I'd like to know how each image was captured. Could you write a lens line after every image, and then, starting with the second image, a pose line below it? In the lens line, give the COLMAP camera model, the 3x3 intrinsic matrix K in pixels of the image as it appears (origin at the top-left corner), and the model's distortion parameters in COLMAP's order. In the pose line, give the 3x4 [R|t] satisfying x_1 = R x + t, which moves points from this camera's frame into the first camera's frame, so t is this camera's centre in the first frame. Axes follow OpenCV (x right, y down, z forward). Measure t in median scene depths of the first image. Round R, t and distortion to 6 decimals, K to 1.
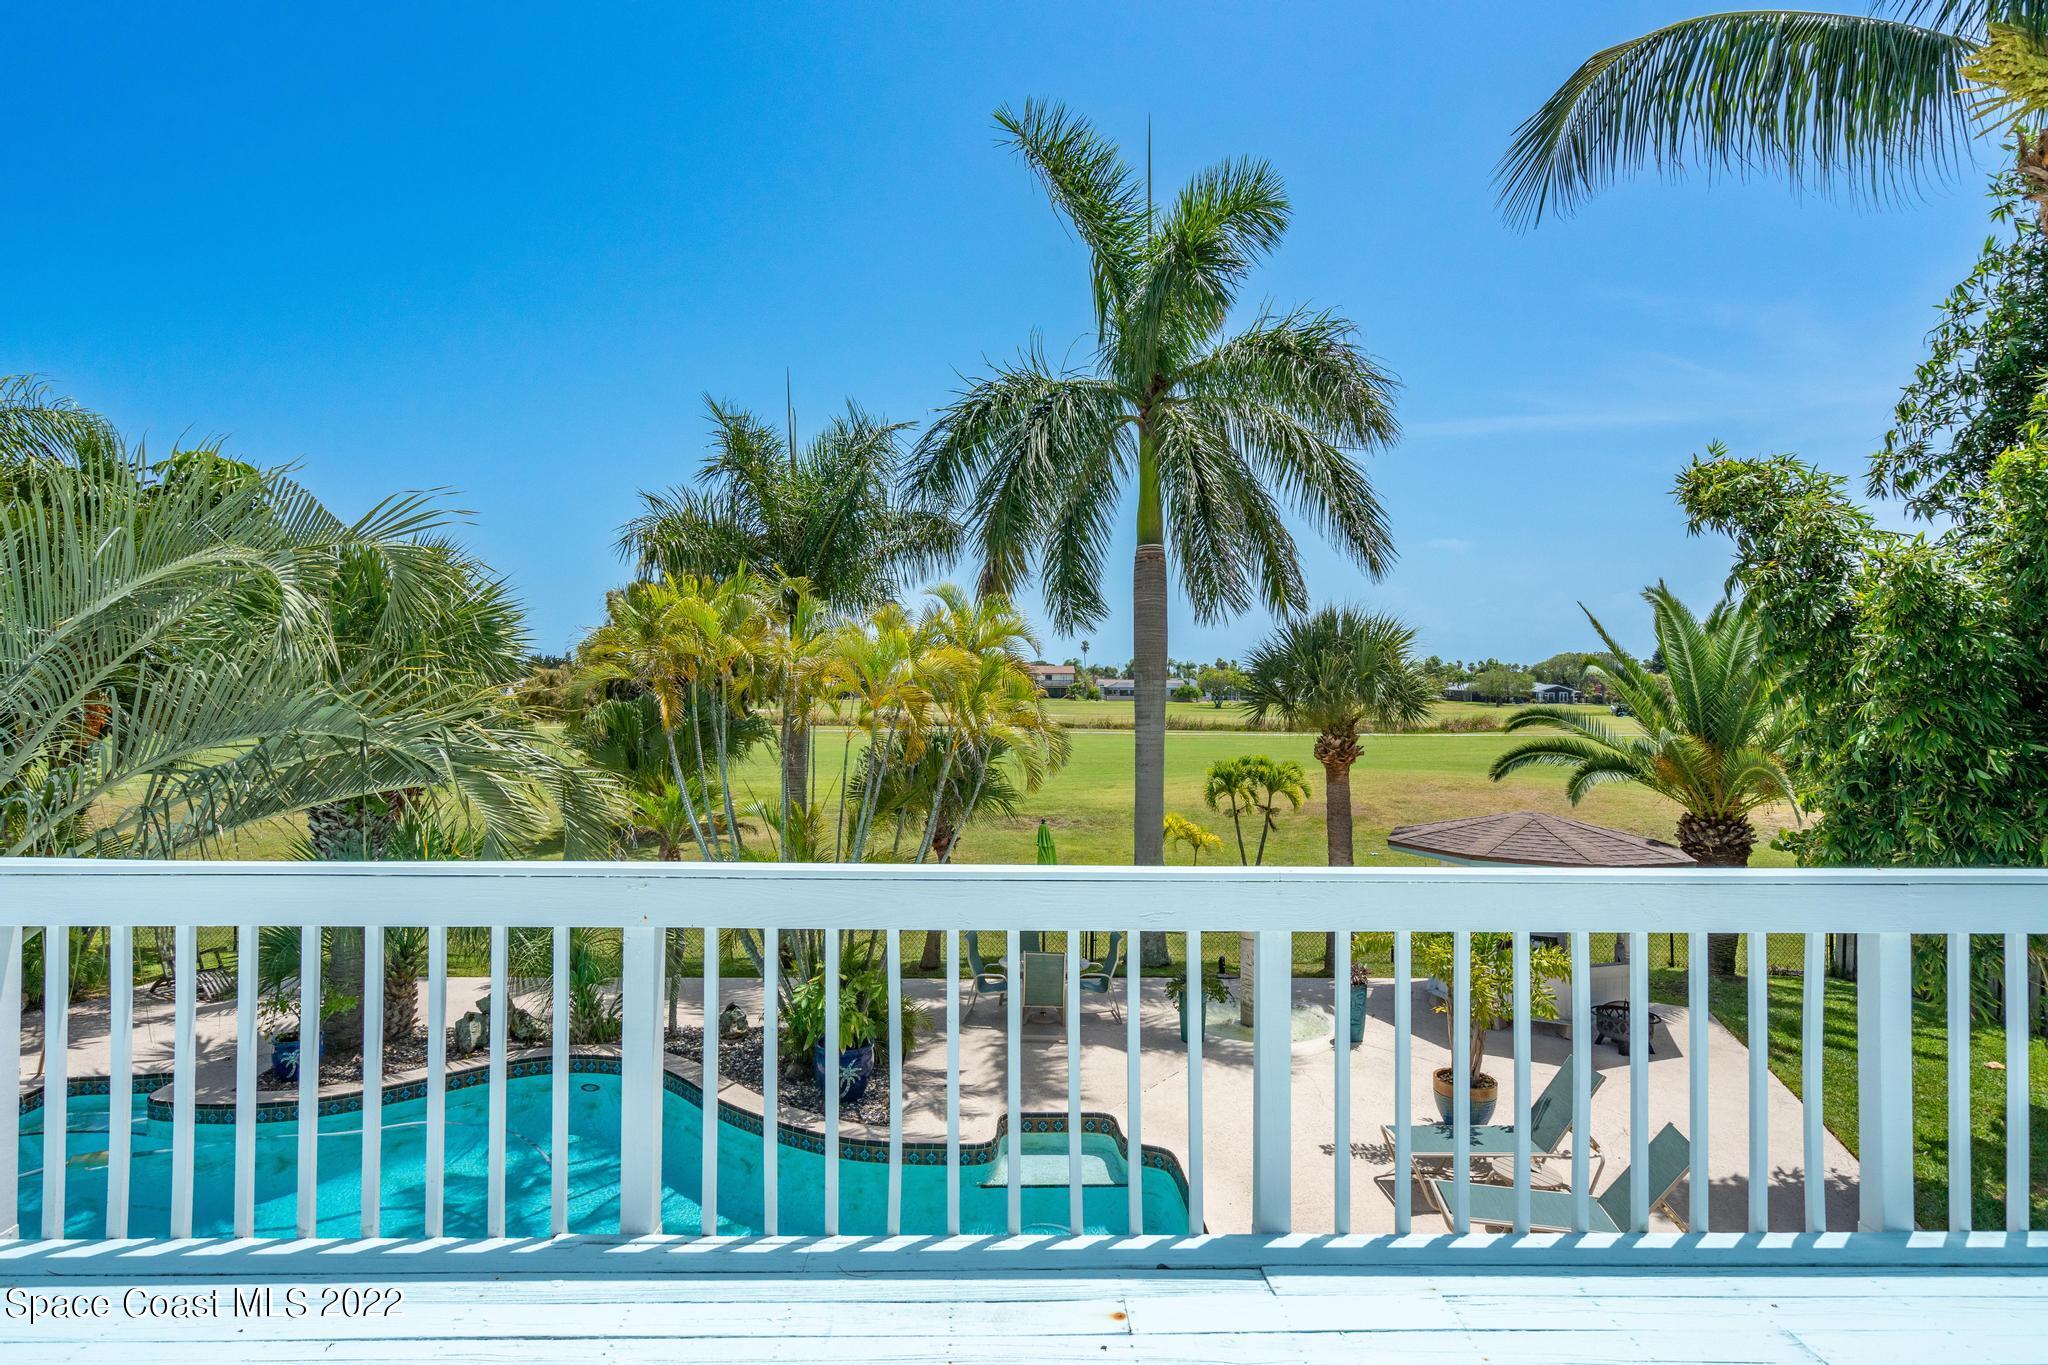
lens RADIAL K [[1071.0, 0, 1021.1], [0, 1071.0, 686.9], [0, 0, 1]] dist [-0.001898, 0.000181]
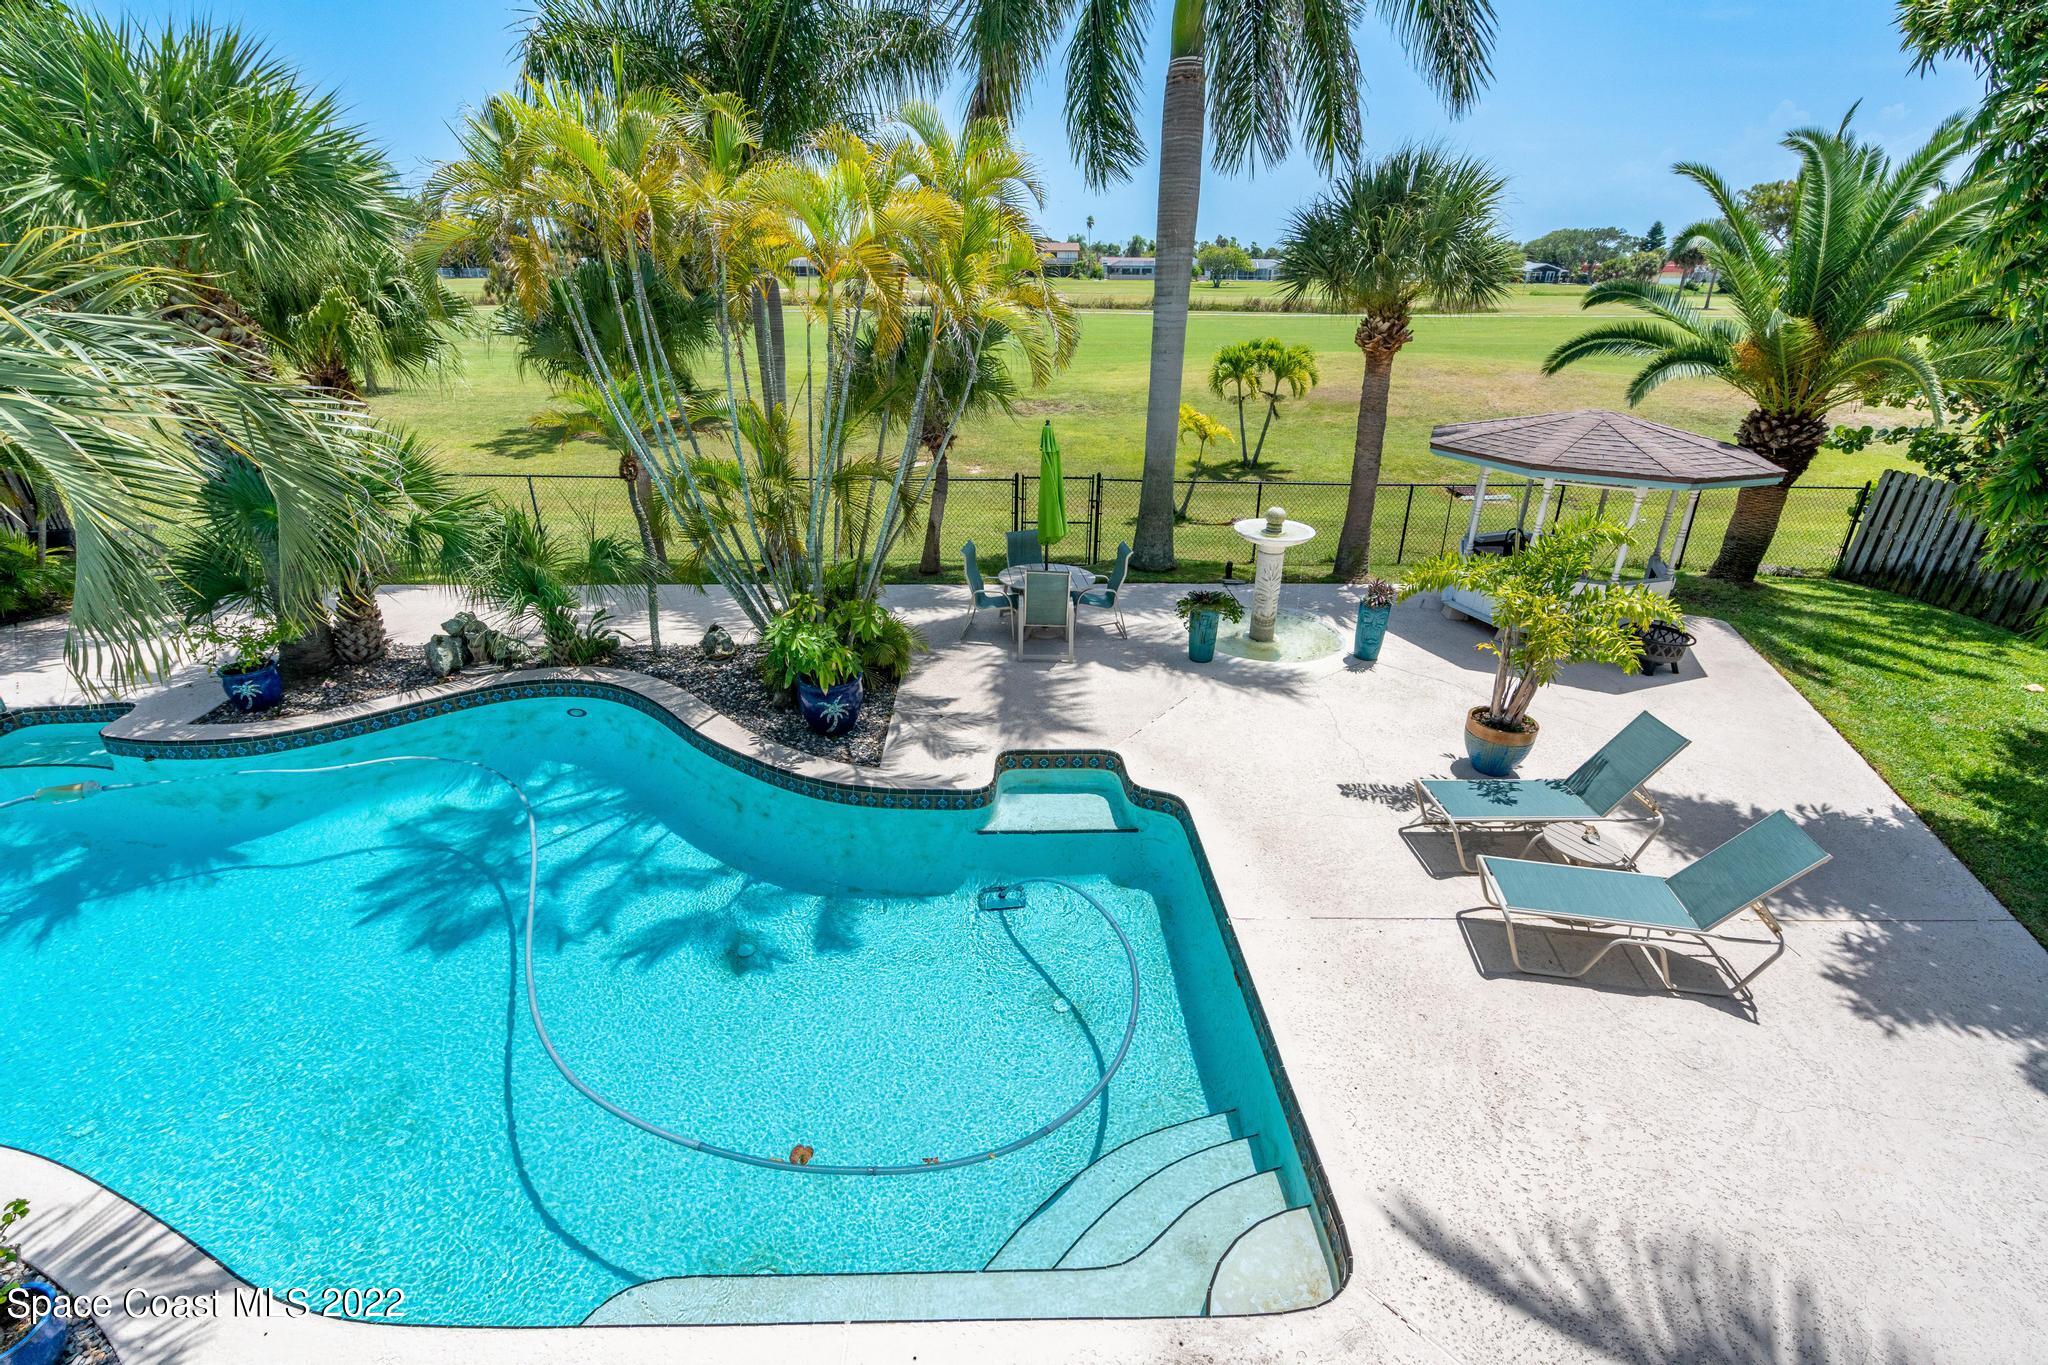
lens RADIAL K [[936.7, 0, 1018.2], [0, 936.7, 693.4], [0, 0, 1]] dist [-0.008649, 0.001758]
pose [[0.999964, 0.002063, -0.008247, 0.003166], [0.001554, 0.909412, 0.415894, 0.007340], [0.008358, -0.415892, 0.909376, 0.184281]]
